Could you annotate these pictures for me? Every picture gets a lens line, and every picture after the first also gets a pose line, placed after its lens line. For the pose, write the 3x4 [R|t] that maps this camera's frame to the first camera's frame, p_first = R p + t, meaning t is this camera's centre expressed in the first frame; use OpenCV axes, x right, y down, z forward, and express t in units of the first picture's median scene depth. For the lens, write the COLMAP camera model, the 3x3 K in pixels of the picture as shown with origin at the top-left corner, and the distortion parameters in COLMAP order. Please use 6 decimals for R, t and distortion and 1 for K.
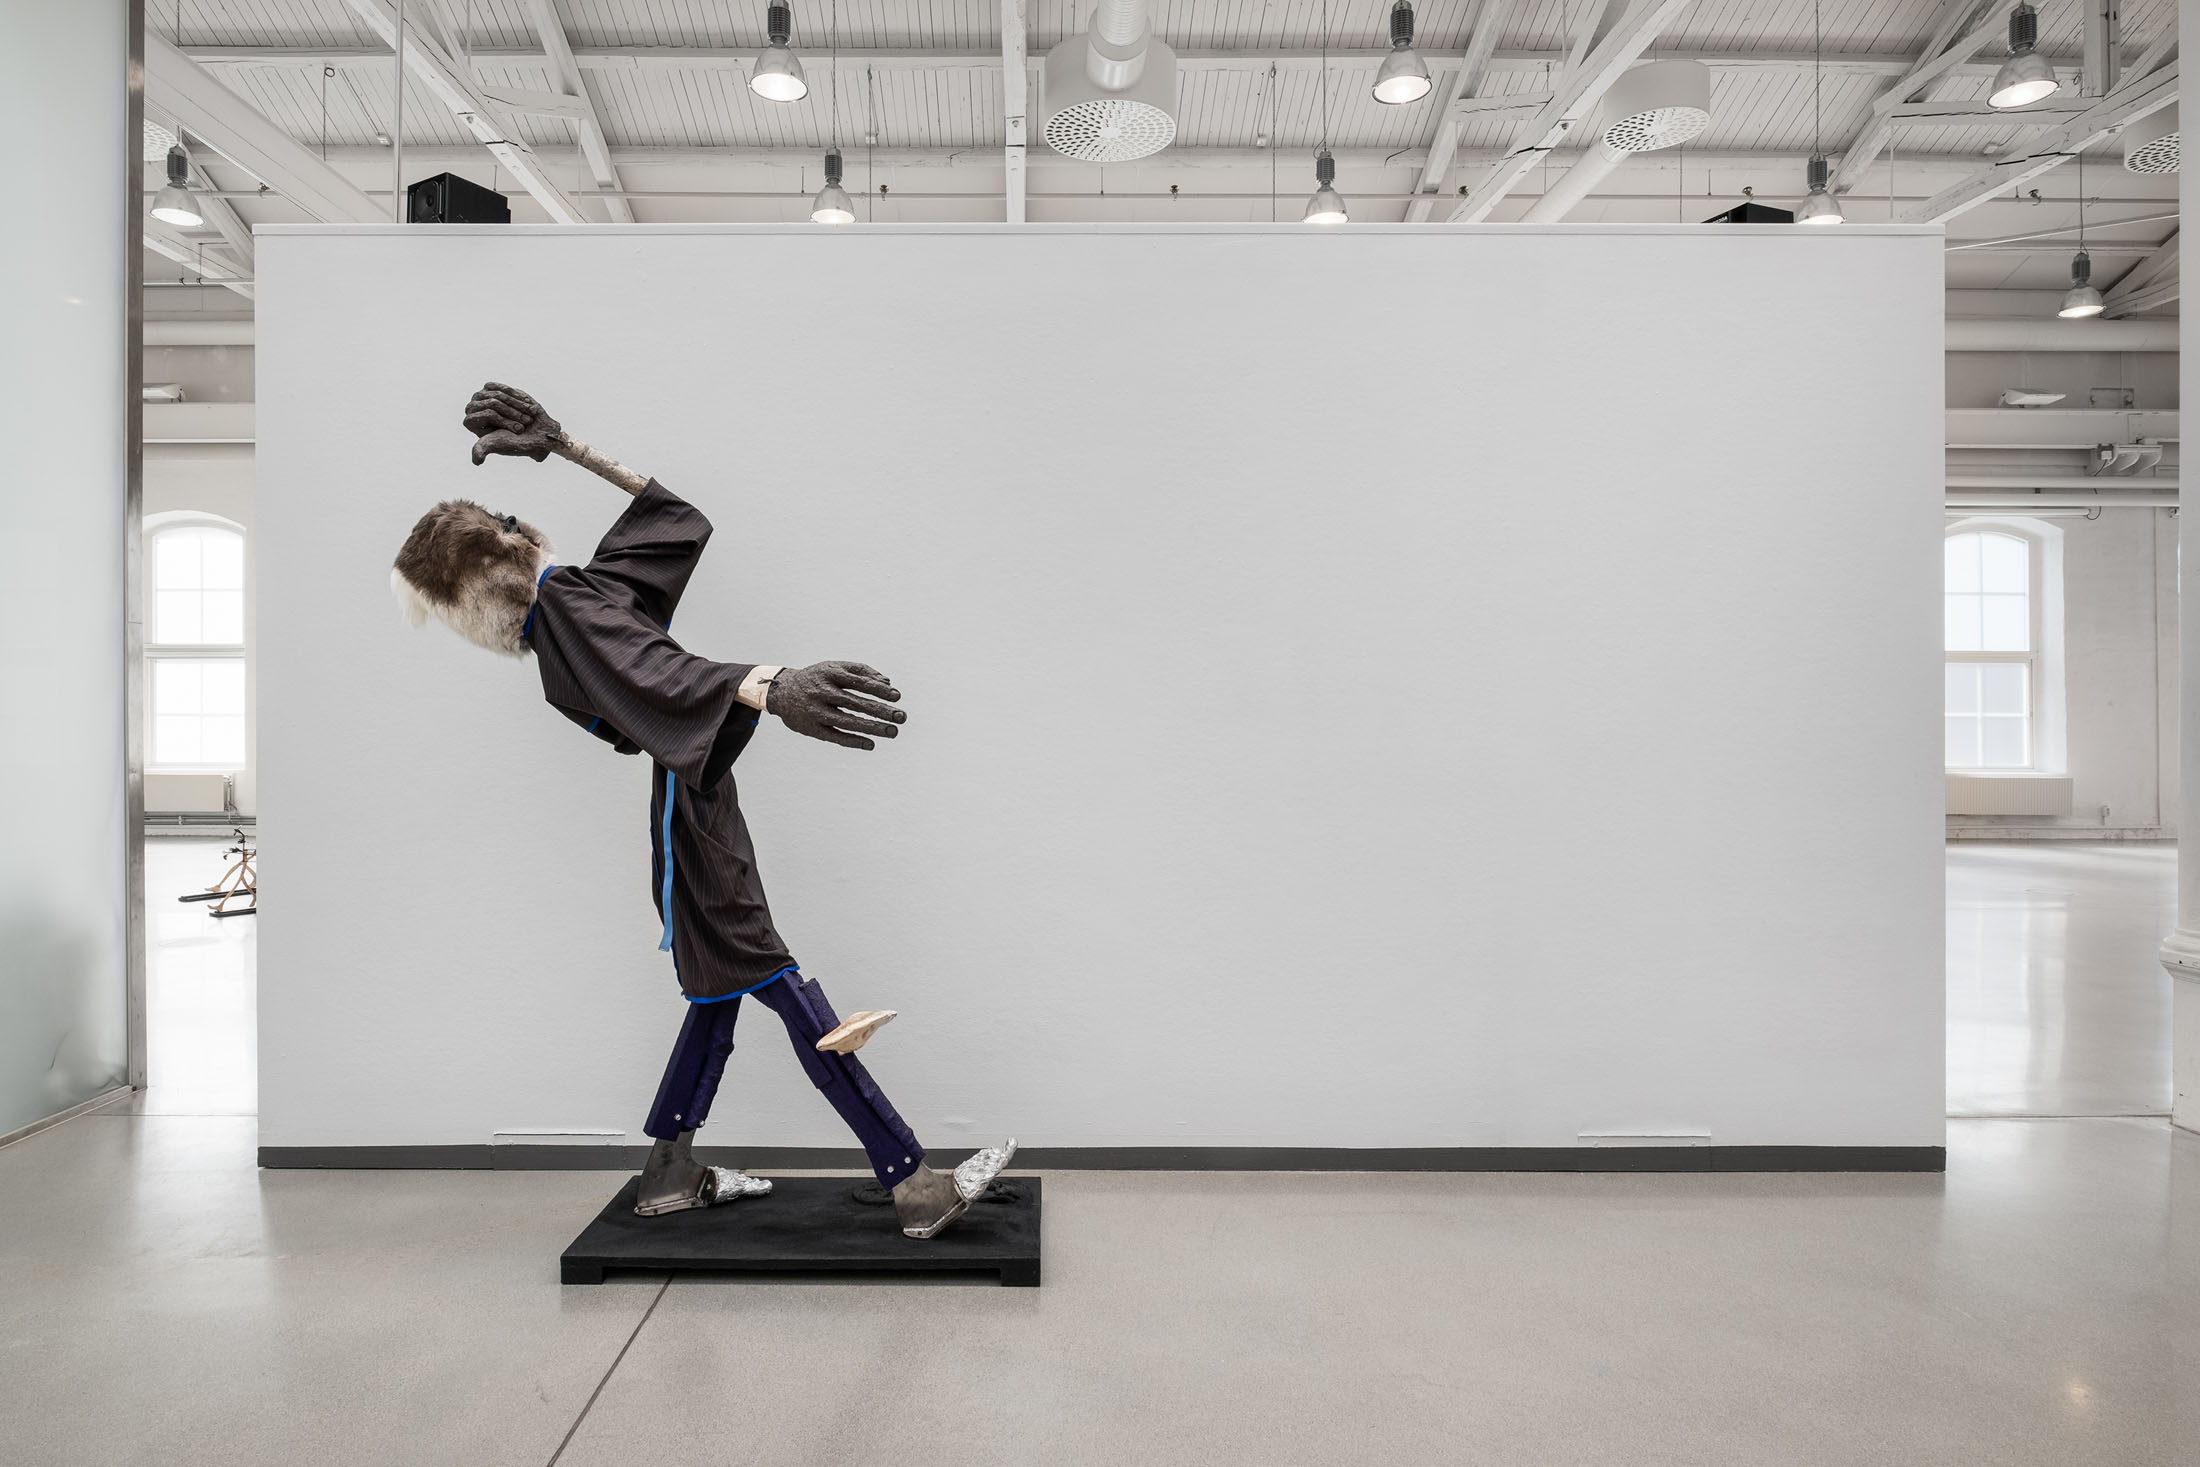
lens RADIAL K [[1235.0, 0, 1095.2], [0, 1235.0, 730.8], [0, 0, 1]] dist [-0.015820, -0.000438]
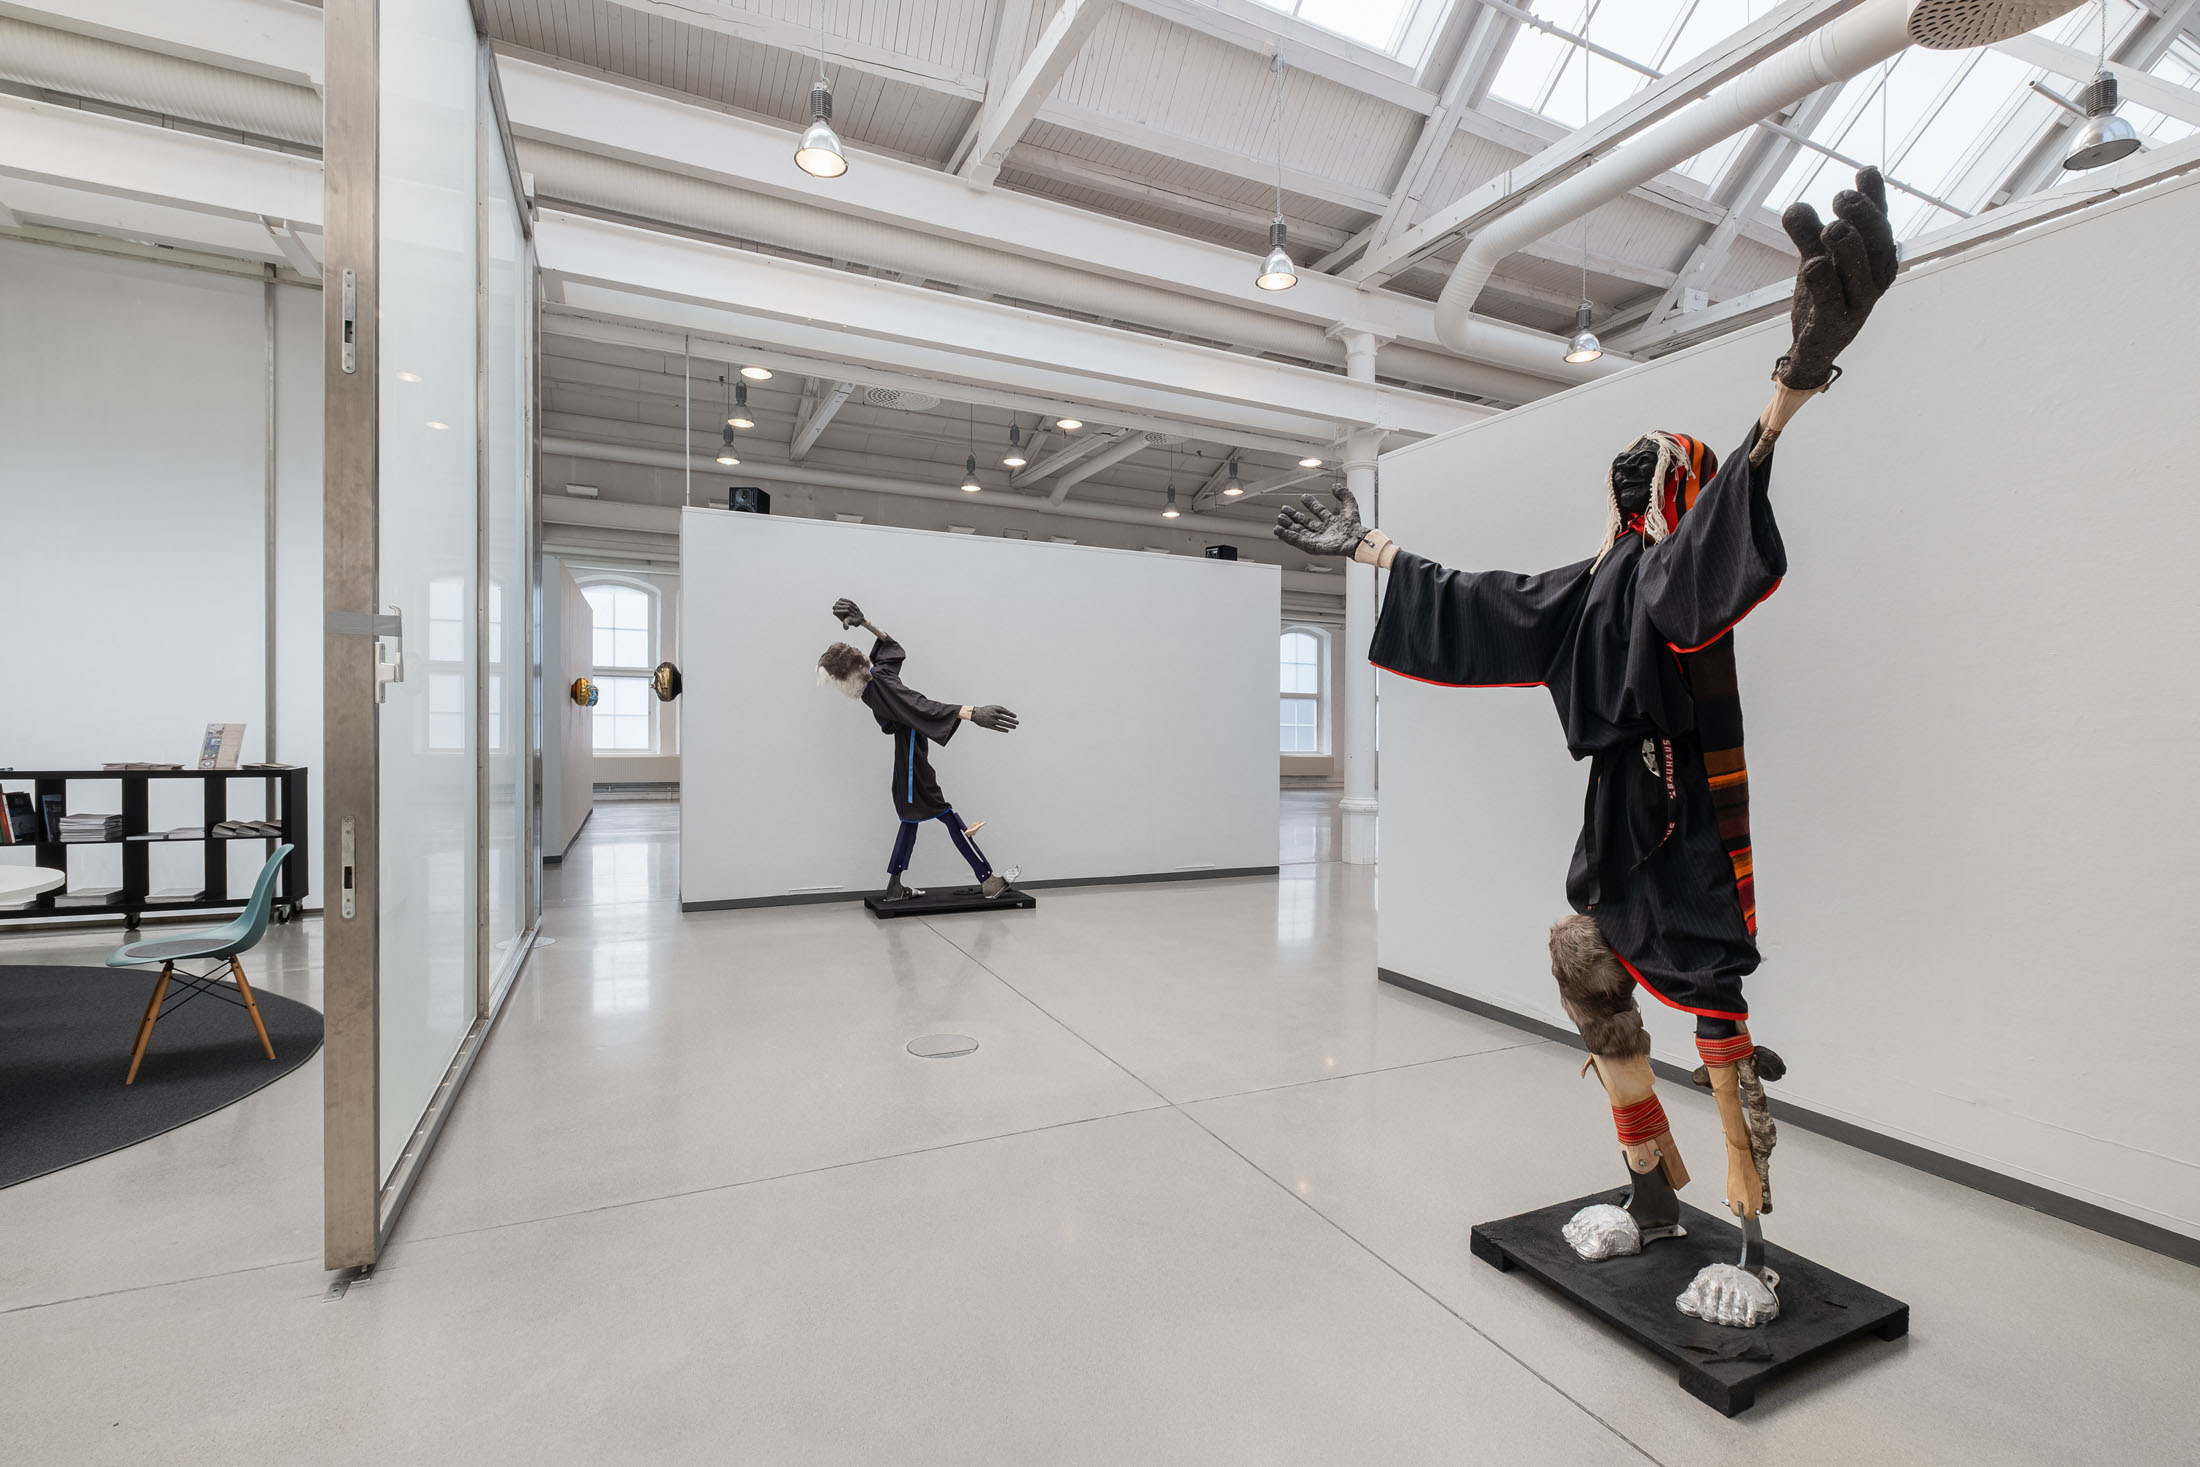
lens RADIAL K [[969.9, 0, 1103.7], [0, 969.9, 739.6], [0, 0, 1]] dist [0.004030, -0.004703]
pose [[0.909261, 0.003197, 0.416213, -0.820750], [-0.005659, 0.999973, 0.004682, 0.016820], [-0.416187, -0.006613, 0.909255, -1.151278]]
